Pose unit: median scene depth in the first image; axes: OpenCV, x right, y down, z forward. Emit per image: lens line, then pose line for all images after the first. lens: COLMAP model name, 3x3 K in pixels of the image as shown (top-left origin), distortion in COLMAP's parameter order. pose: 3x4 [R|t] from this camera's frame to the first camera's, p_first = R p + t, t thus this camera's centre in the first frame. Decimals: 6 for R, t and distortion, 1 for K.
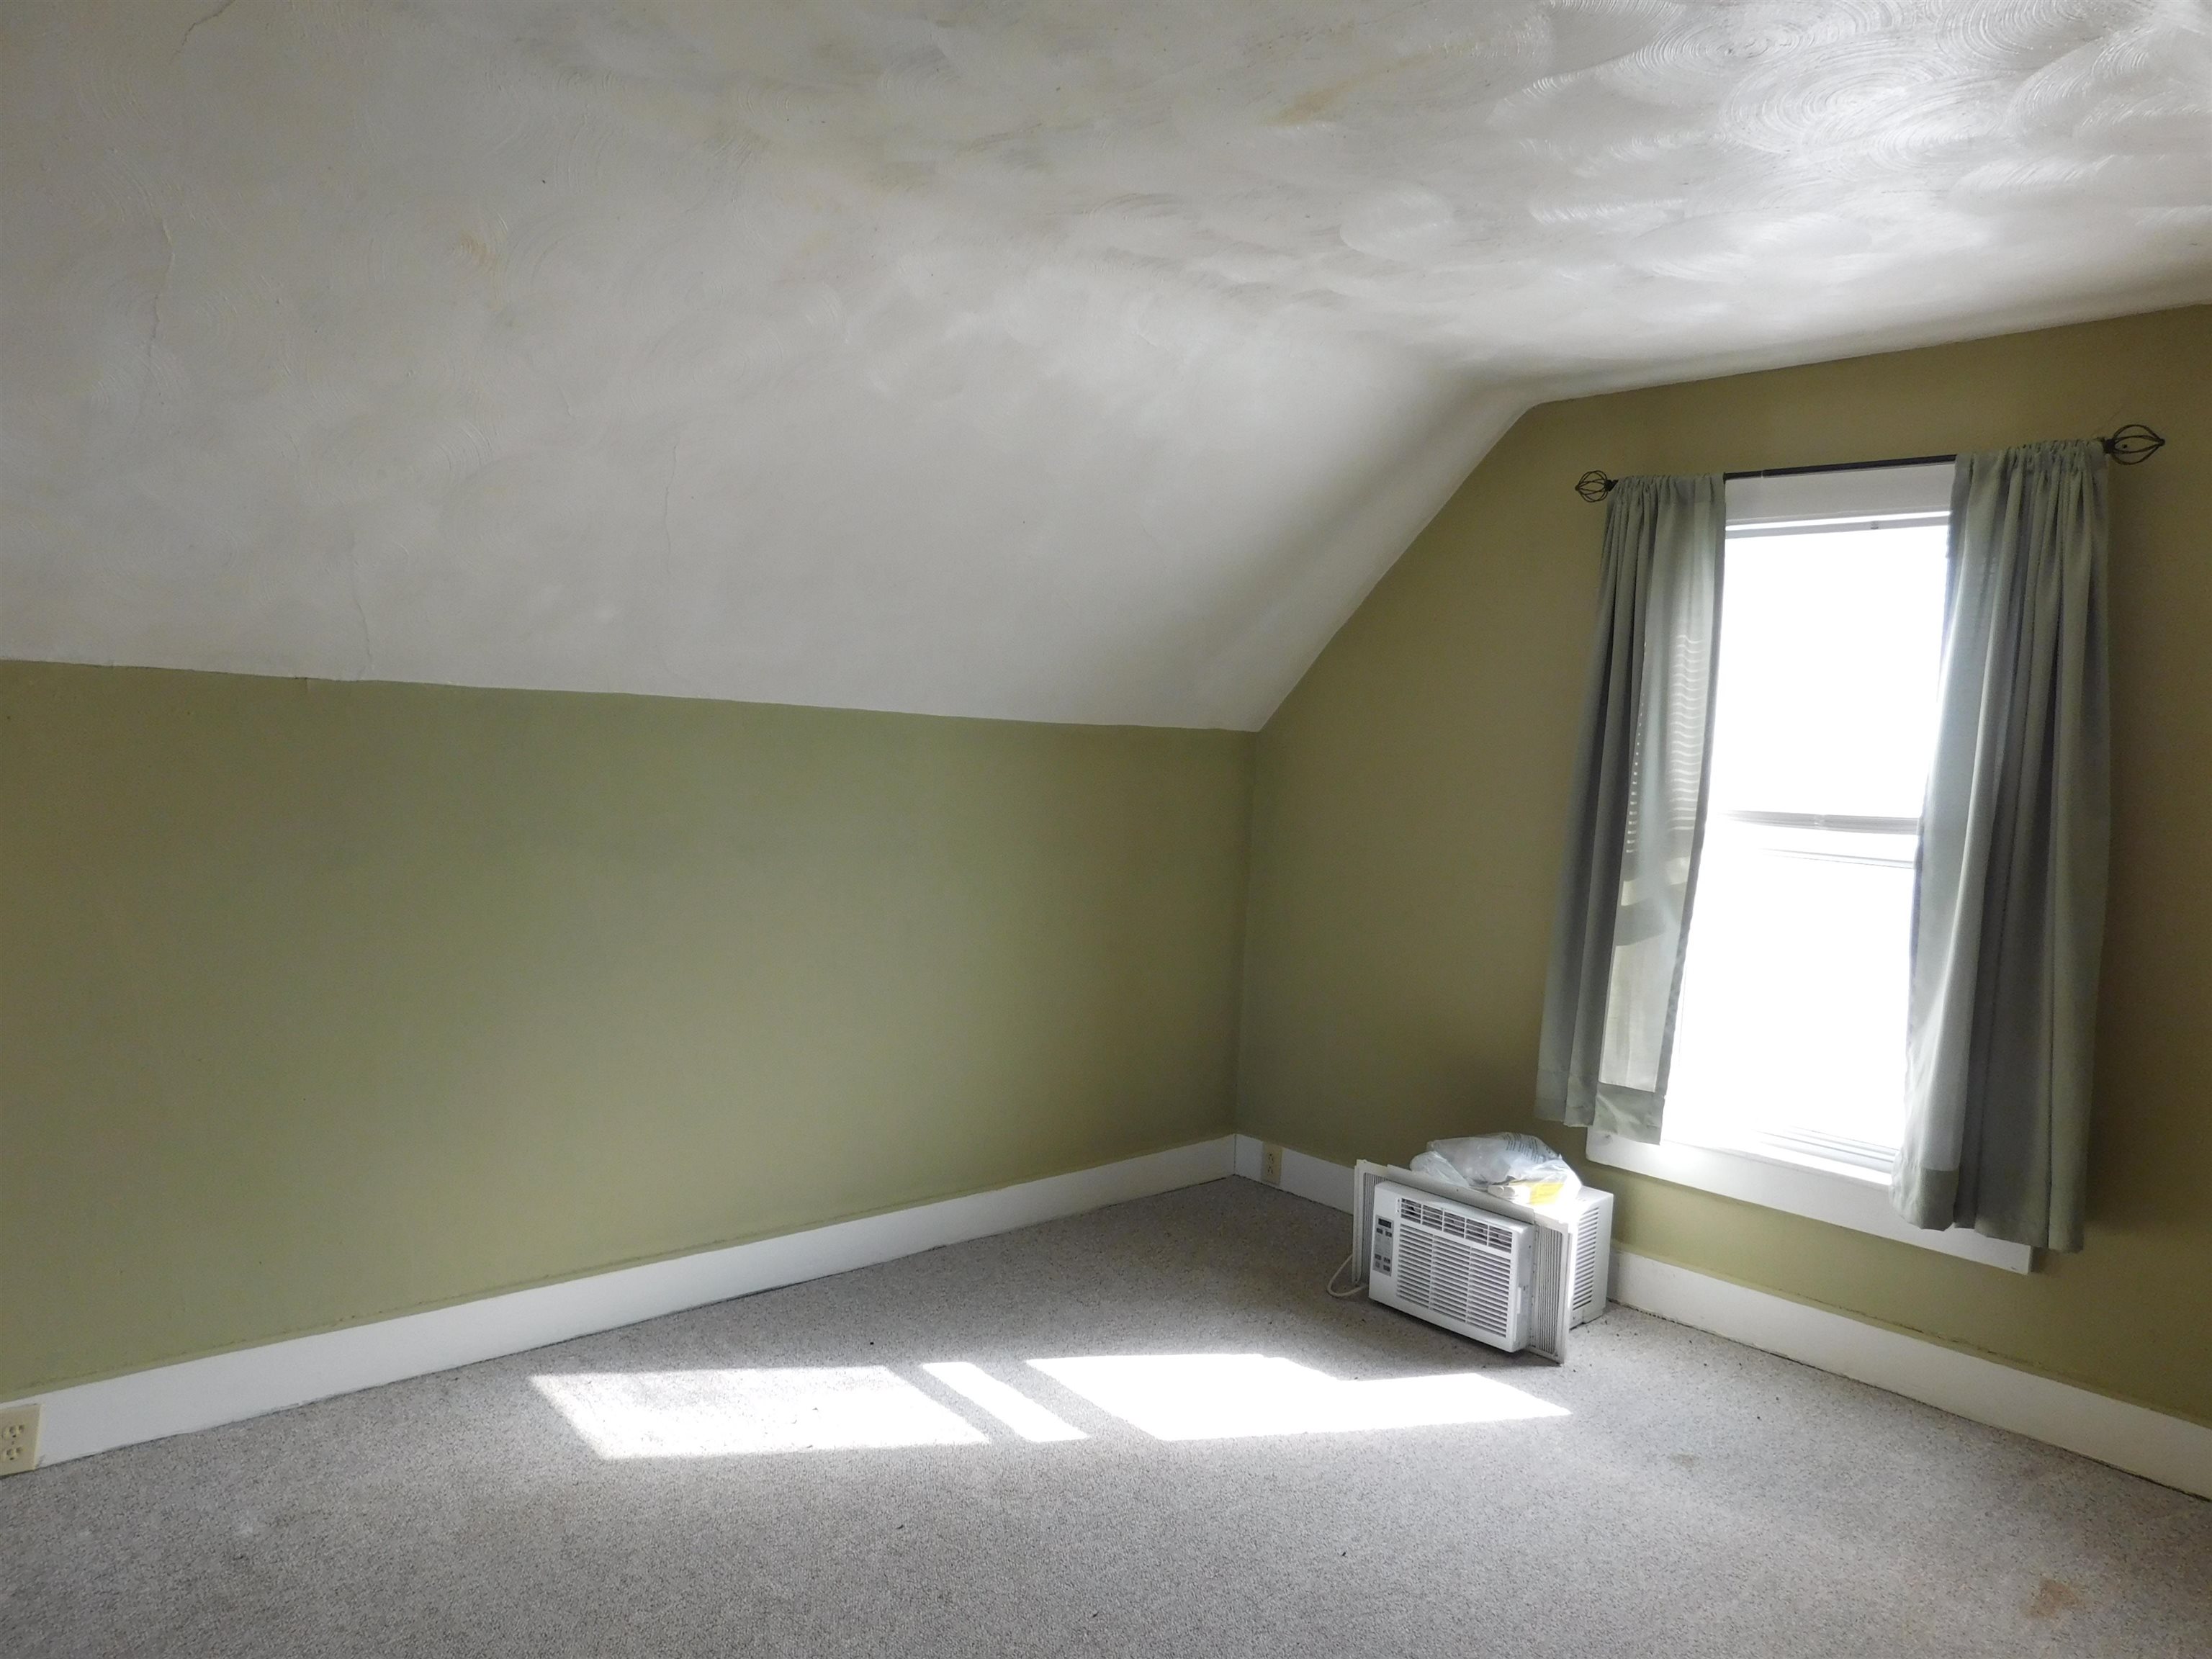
lens RADIAL K [[1458.2, 0, 1105.3], [0, 1458.2, 839.5], [0, 0, 1]] dist [-0.075139, 0.053089]
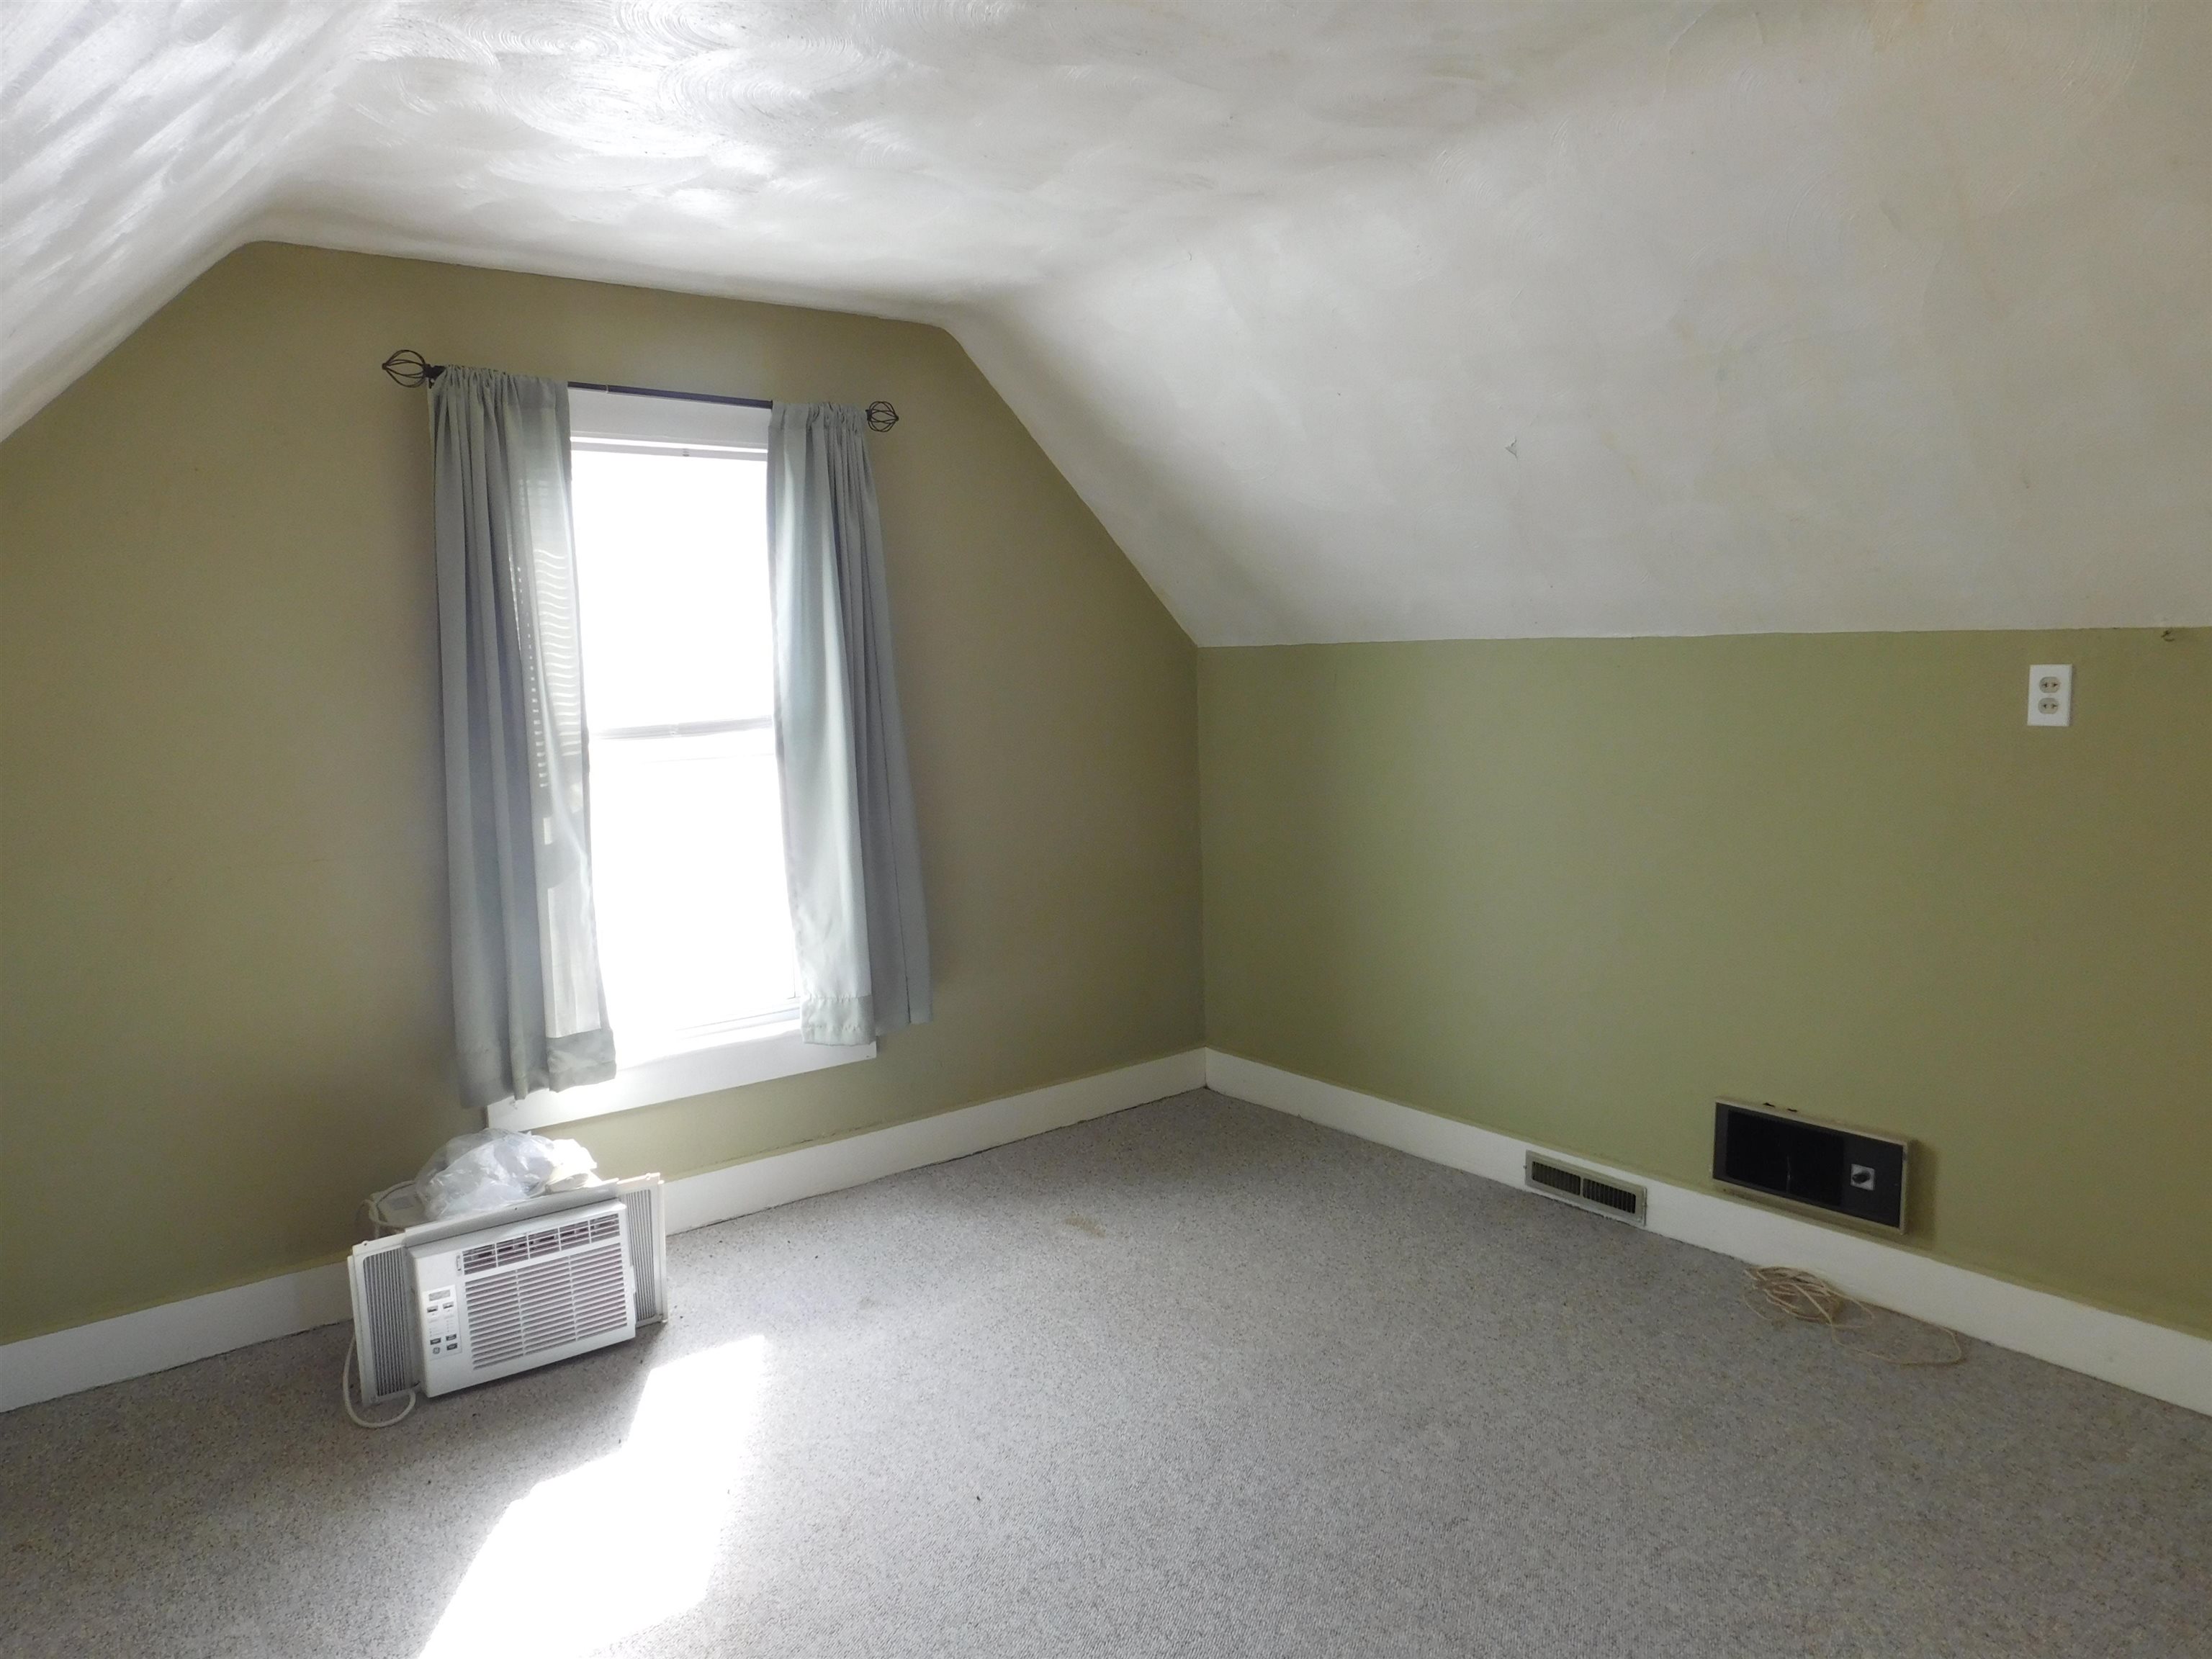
lens RADIAL K [[1458.2, 0, 1105.3], [0, 1458.2, 839.5], [0, 0, 1]] dist [-0.075139, 0.053089]
pose [[0.071266, -0.167346, 0.983319, -0.547512], [0.103230, 0.981769, 0.159600, -0.071027], [-0.992101, 0.090134, 0.087242, 0.595237]]
